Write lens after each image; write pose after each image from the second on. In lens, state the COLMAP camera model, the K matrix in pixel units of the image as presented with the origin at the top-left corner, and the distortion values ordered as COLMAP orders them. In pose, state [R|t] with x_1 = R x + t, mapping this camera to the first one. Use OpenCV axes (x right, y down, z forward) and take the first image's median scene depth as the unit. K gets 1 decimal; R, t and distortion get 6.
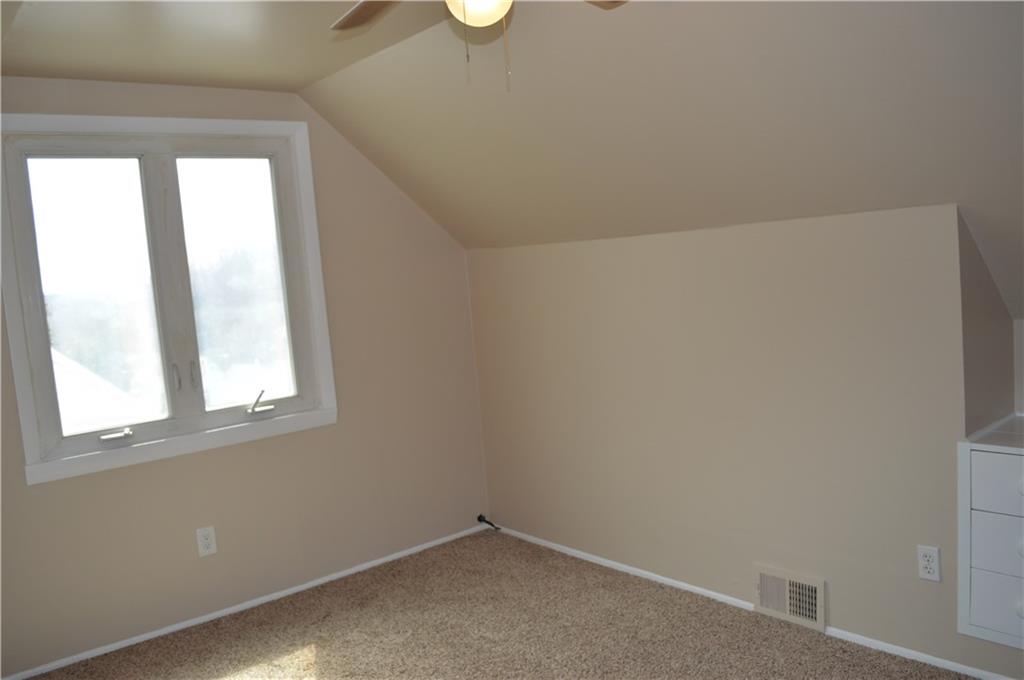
lens RADIAL K [[815.0, 0, 512.0], [0, 815.0, 340.0], [0, 0, 1]] dist [-0.079702, 0.007878]
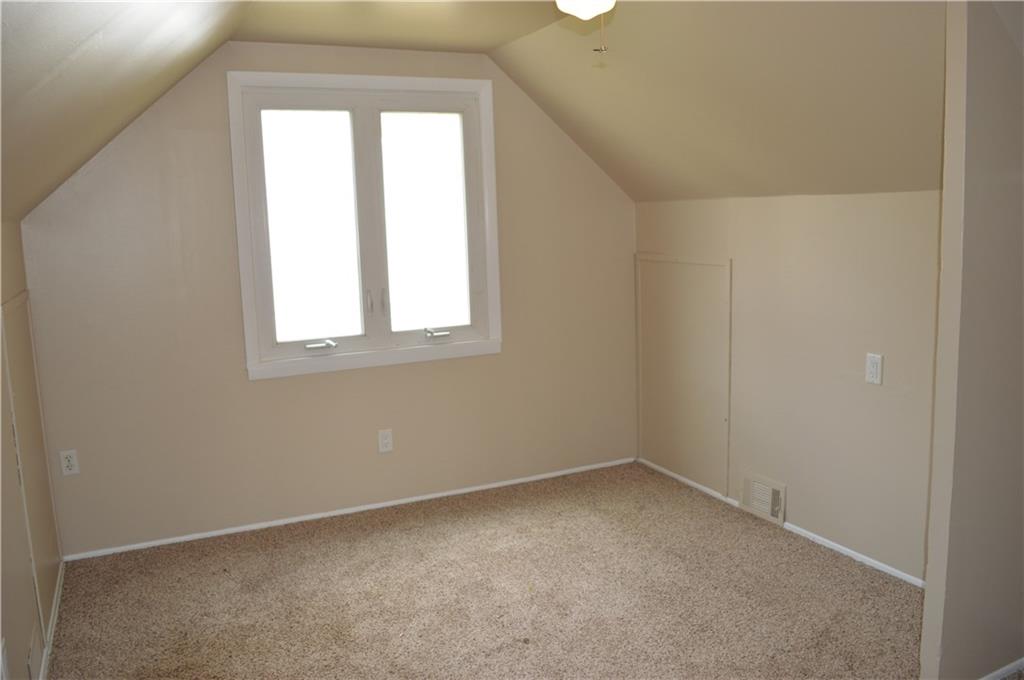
lens RADIAL K [[815.0, 0, 512.0], [0, 815.0, 340.0], [0, 0, 1]] dist [-0.079702, 0.007878]
pose [[0.963788, 0.082896, -0.253459, 0.251767], [-0.066904, 0.995224, 0.071091, 0.013796], [0.258142, -0.051559, 0.964730, -0.278519]]
